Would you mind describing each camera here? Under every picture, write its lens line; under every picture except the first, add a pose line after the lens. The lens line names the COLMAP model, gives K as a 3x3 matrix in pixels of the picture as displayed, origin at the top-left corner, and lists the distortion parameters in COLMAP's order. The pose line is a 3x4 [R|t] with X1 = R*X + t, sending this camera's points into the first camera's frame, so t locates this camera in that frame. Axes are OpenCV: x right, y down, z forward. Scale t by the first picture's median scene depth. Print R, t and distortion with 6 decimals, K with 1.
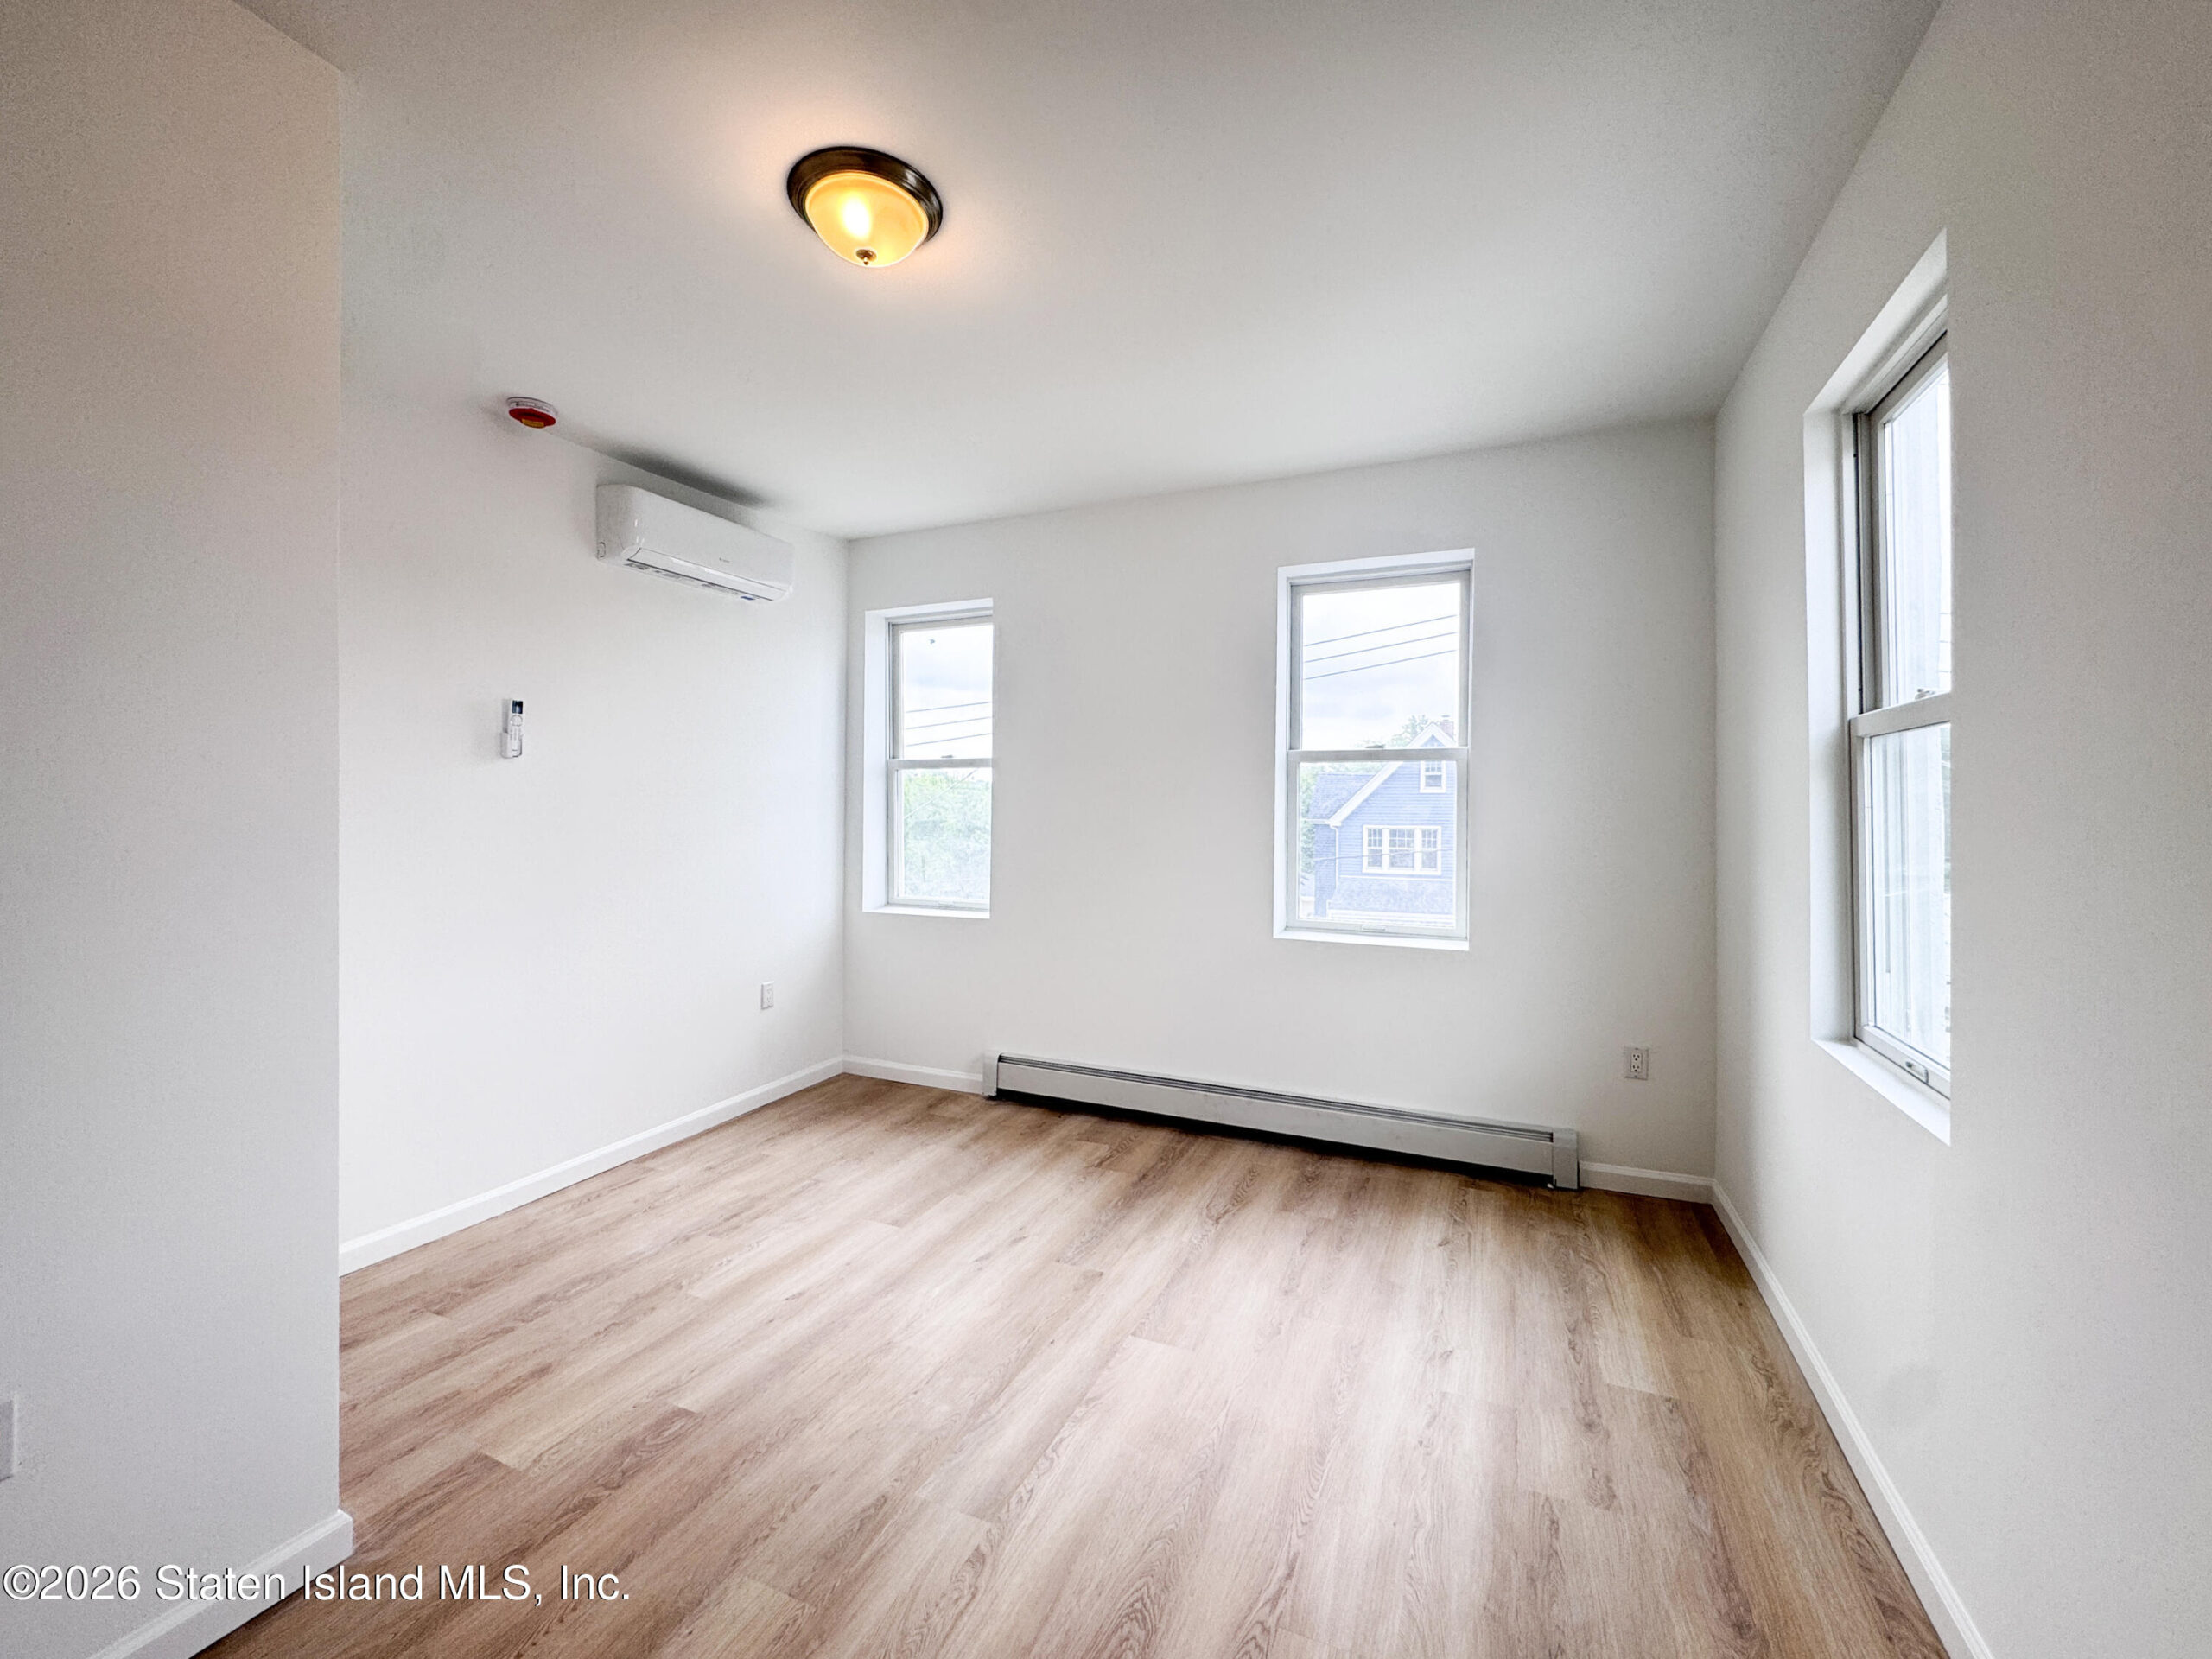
lens RADIAL K [[903.5, 0, 1100.7], [0, 903.5, 813.3], [0, 0, 1]] dist [-0.003371, -0.000380]
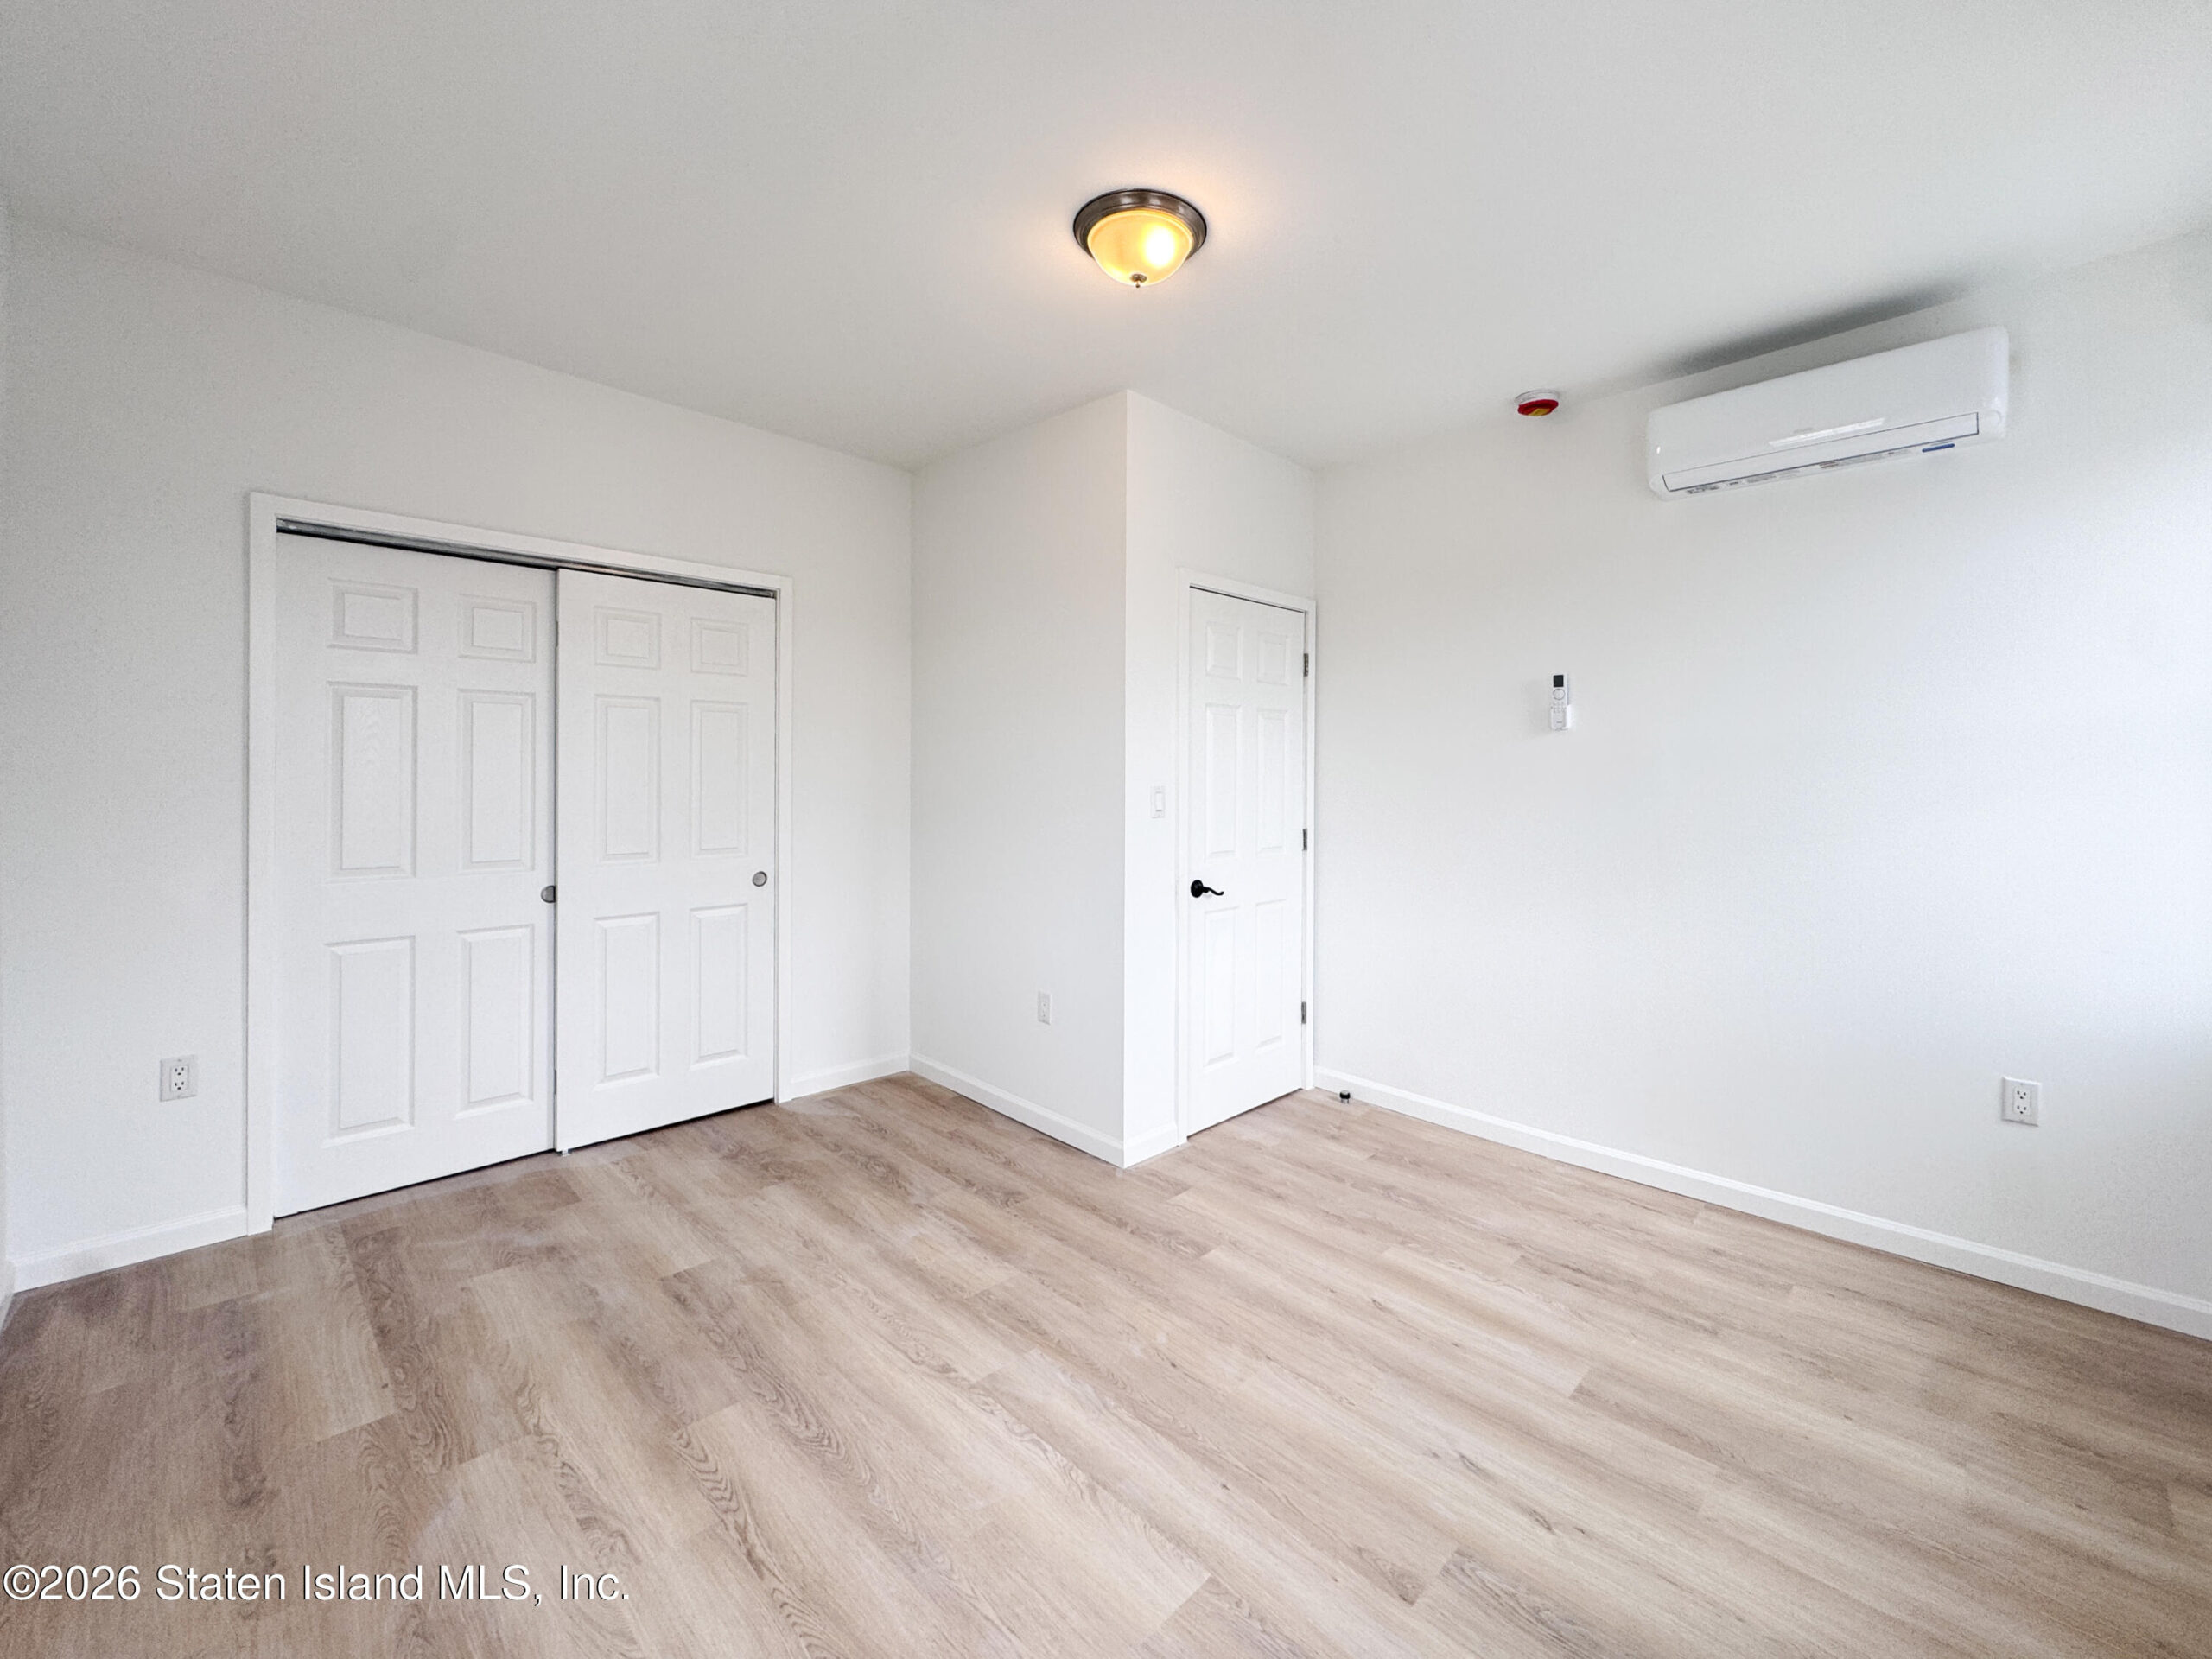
lens RADIAL K [[909.7, 0, 1125.0], [0, 909.7, 770.1], [0, 0, 1]] dist [-0.002433, -0.000232]
pose [[-0.345546, -0.010930, -0.938338, 0.564973], [-0.016426, 0.999849, -0.005597, 0.000352], [0.938258, 0.013479, -0.345674, 0.968574]]
